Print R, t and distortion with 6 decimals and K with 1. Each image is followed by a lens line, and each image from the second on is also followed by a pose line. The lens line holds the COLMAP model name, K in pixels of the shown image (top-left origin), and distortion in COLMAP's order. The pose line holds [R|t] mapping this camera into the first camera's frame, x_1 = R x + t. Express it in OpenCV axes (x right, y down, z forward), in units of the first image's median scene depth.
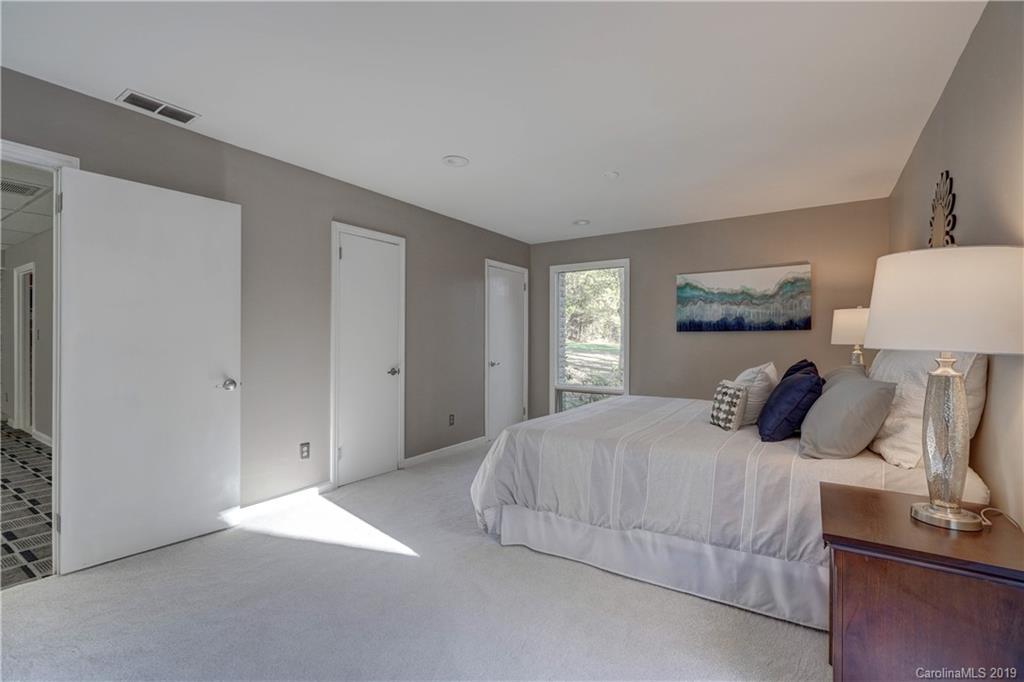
lens RADIAL K [[468.8, 0, 510.8], [0, 468.8, 343.3], [0, 0, 1]] dist [0.005508, 0.000803]
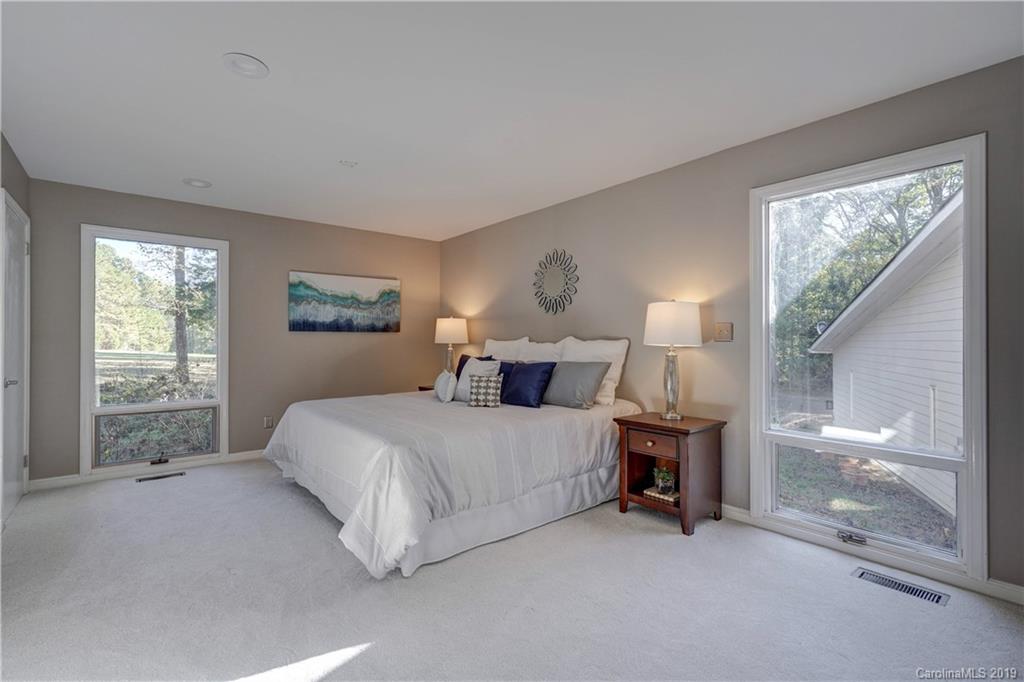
lens RADIAL K [[468.8, 0, 509.2], [0, 468.8, 339.3], [0, 0, 1]] dist [0.005508, 0.000803]
pose [[0.295831, 0.003584, 0.955234, -0.453742], [0.005338, 0.999971, -0.005405, -0.000859], [-0.955225, 0.006698, 0.295803, 0.323347]]
